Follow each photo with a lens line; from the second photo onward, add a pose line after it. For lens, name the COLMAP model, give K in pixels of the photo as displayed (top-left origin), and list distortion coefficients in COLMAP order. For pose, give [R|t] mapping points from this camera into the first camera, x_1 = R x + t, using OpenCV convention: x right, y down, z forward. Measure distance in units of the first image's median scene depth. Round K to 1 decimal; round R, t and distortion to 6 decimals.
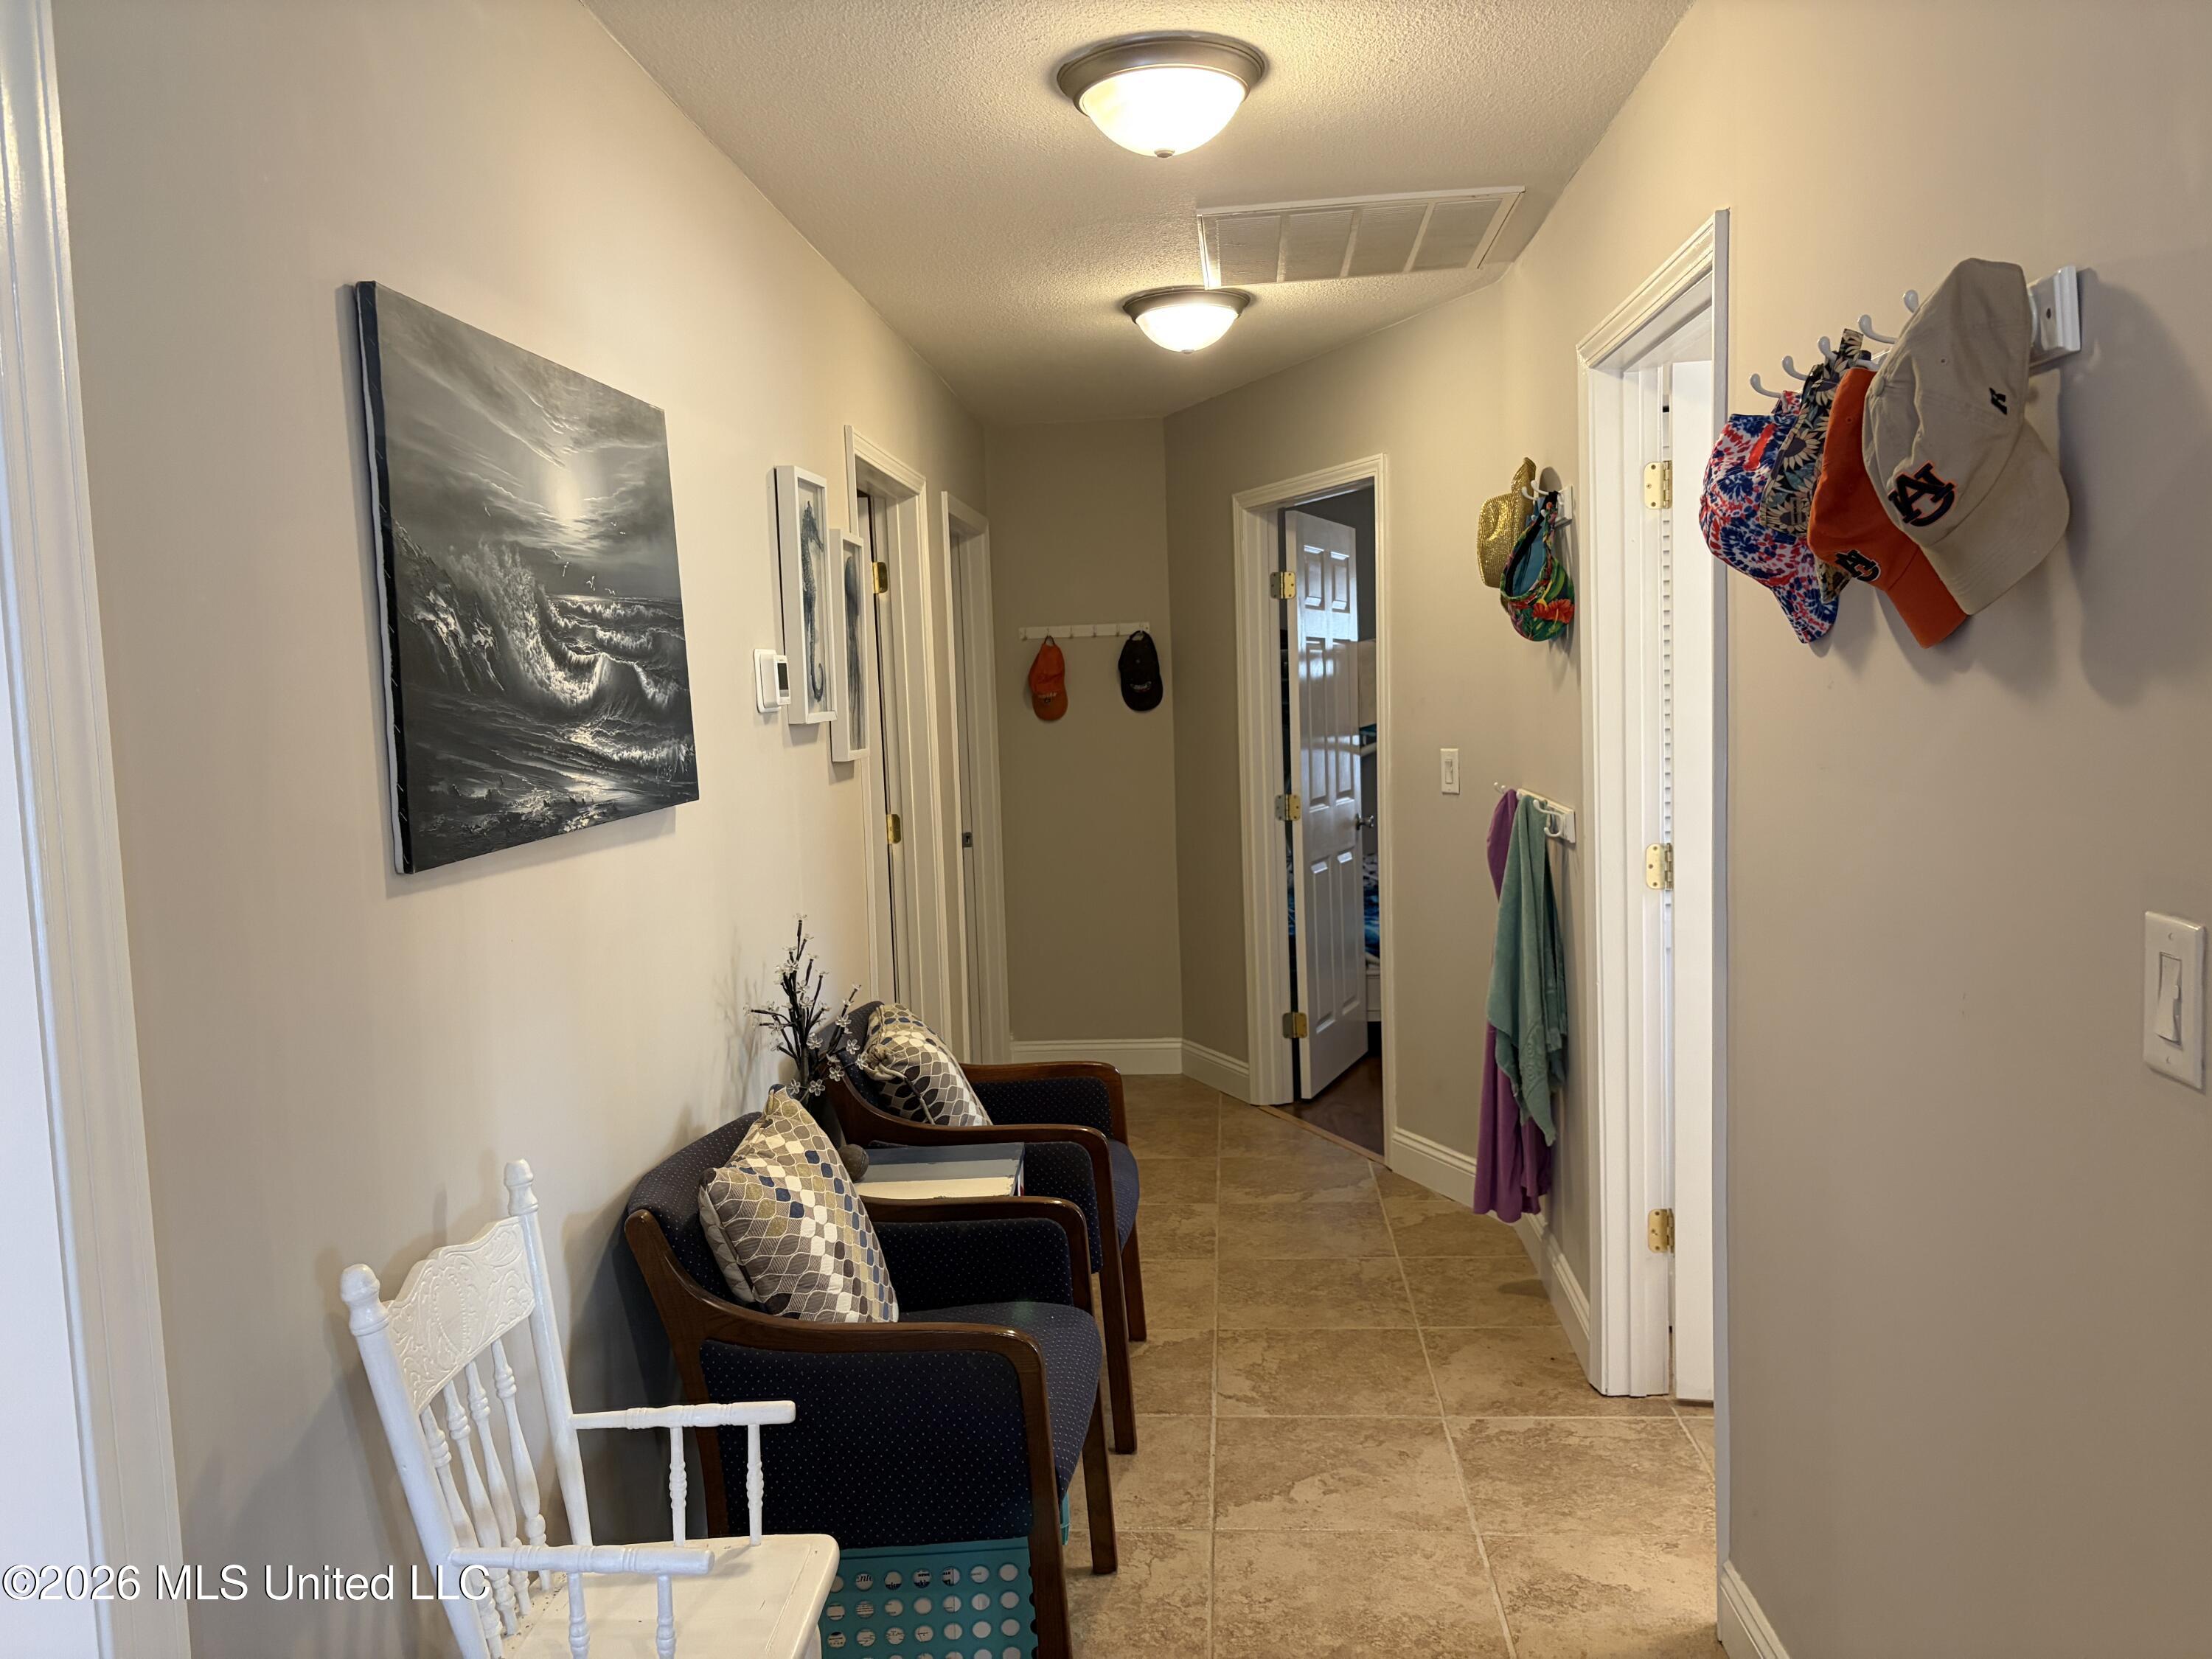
lens RADIAL K [[1677.6, 0, 1107.0], [0, 1677.6, 836.0], [0, 0, 1]] dist [0.068549, -0.072841]
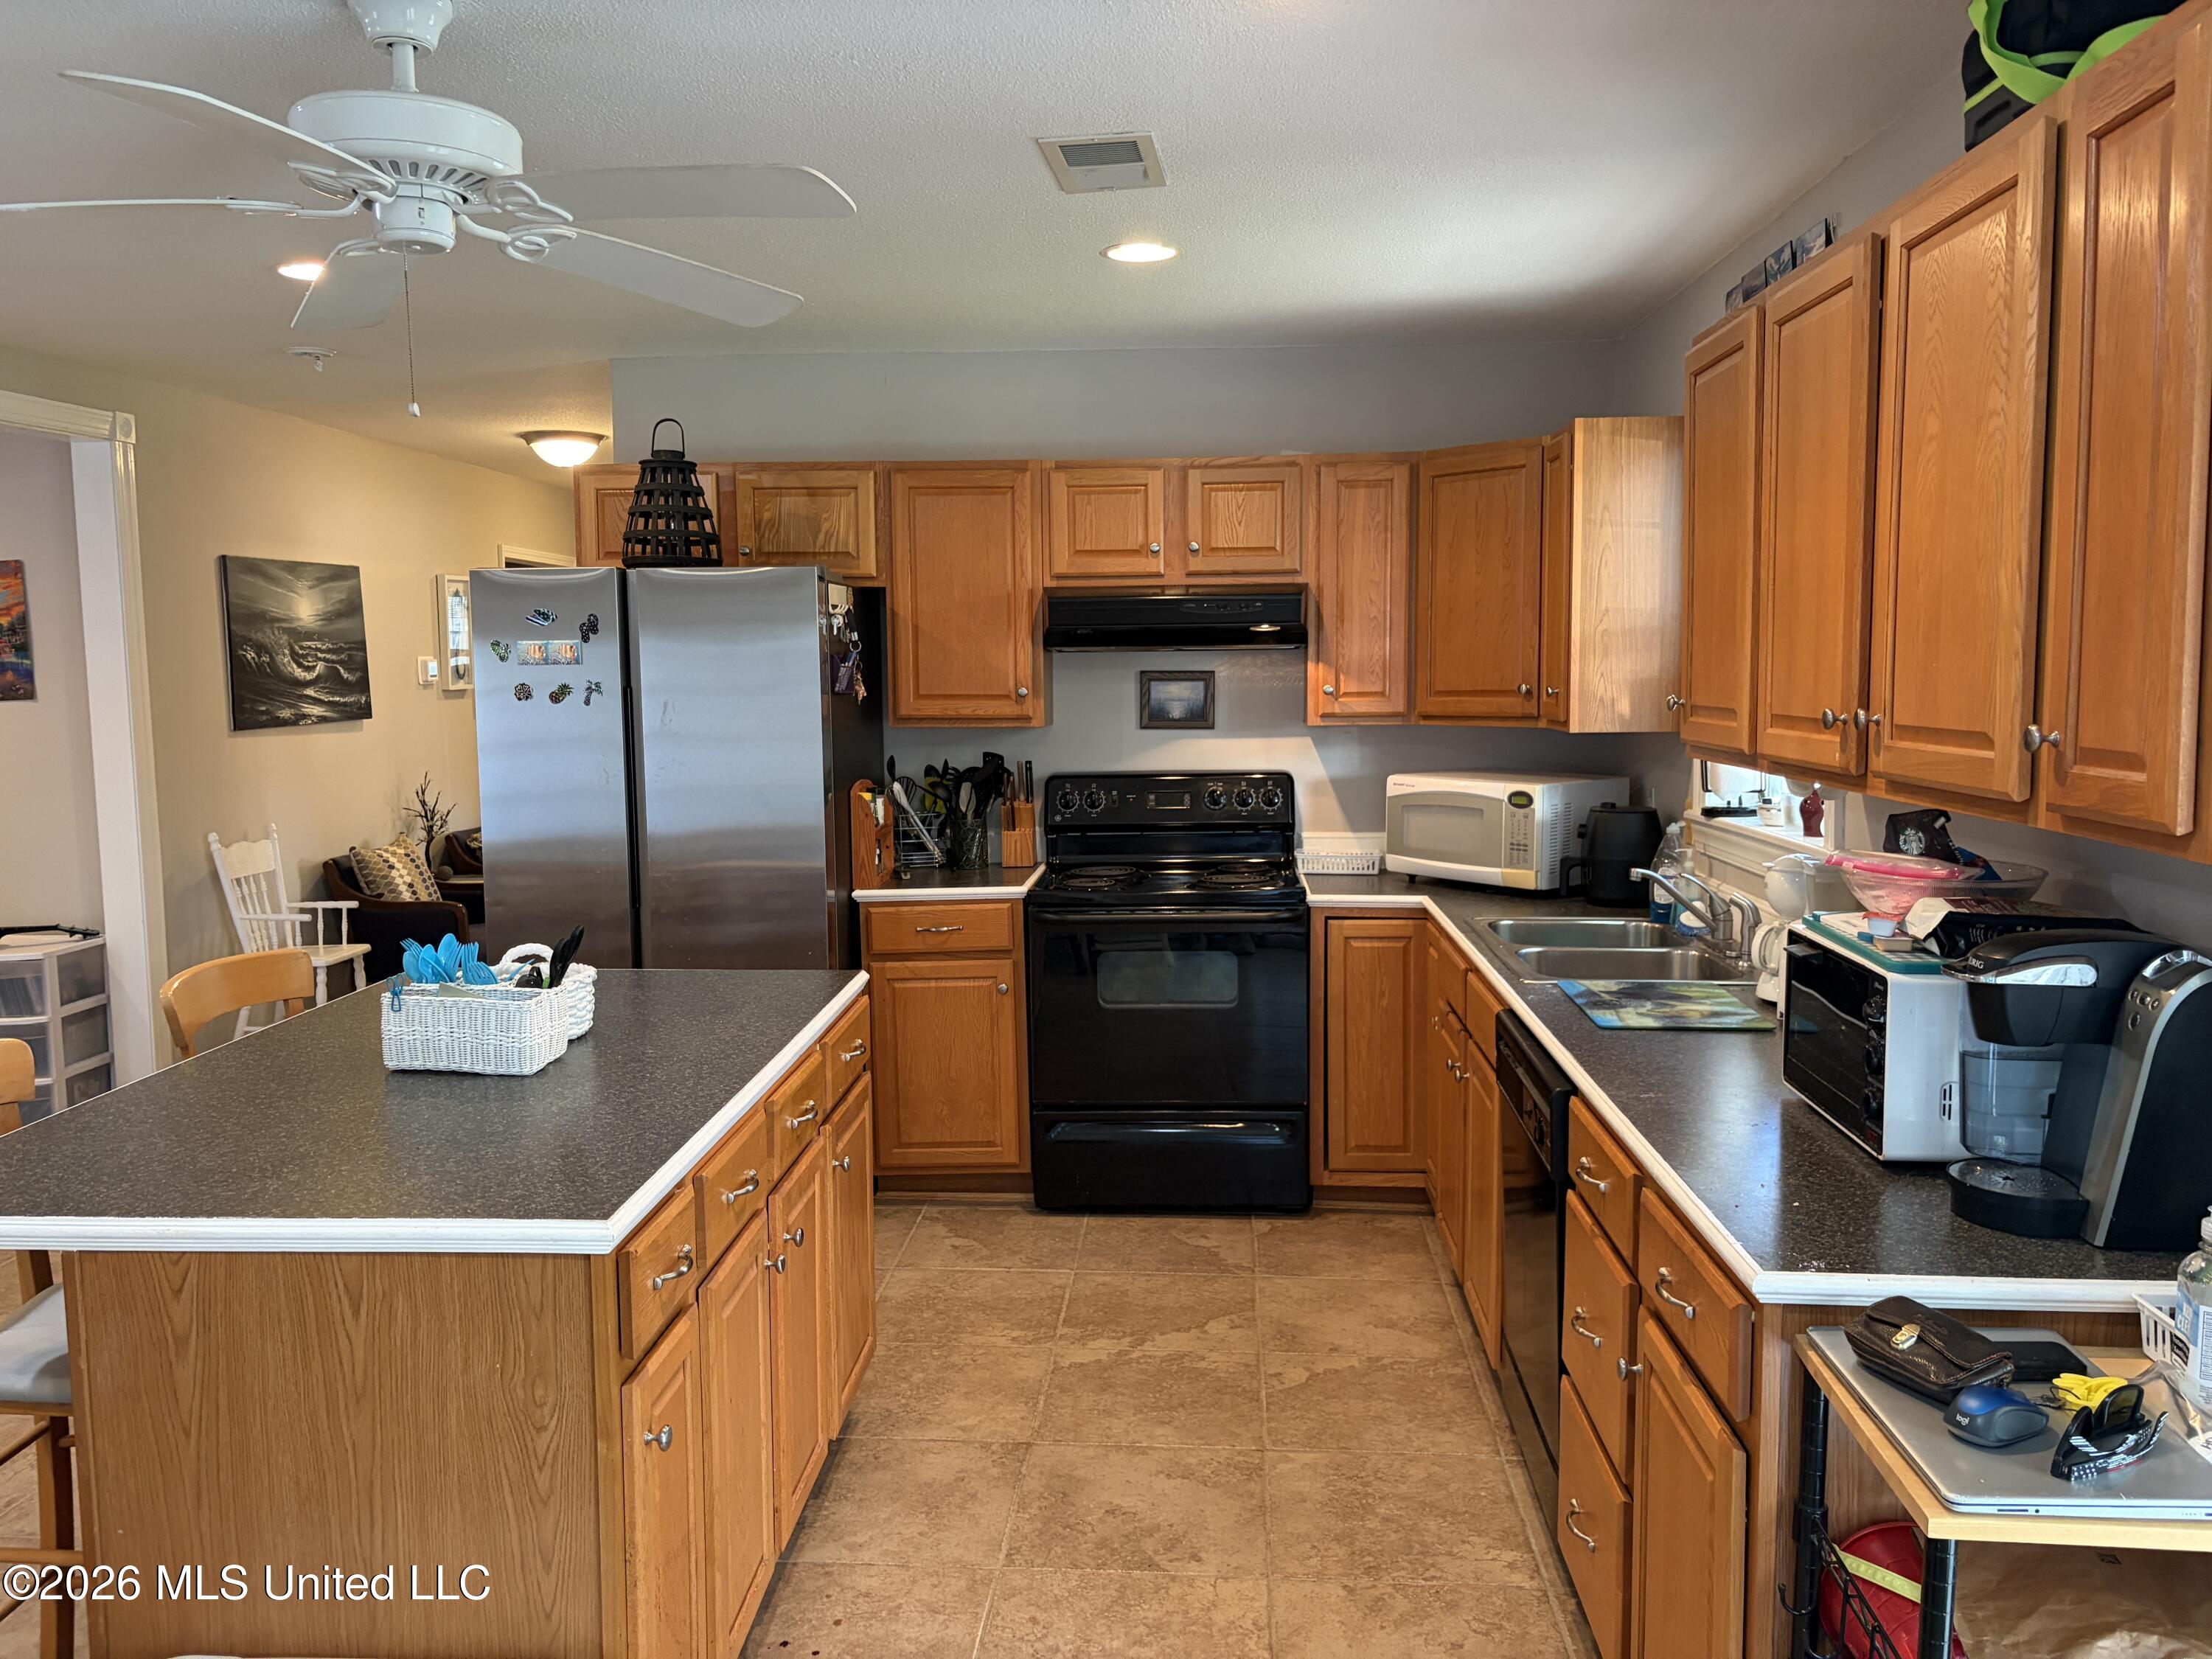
lens RADIAL K [[1677.6, 0, 1107.0], [0, 1677.6, 836.0], [0, 0, 1]] dist [0.068549, -0.072841]
pose [[0.999735, 0.023001, -0.000365, 1.038155], [-0.022994, 0.999626, 0.014833, 0.110345], [0.000707, -0.014820, 0.999890, -1.858732]]
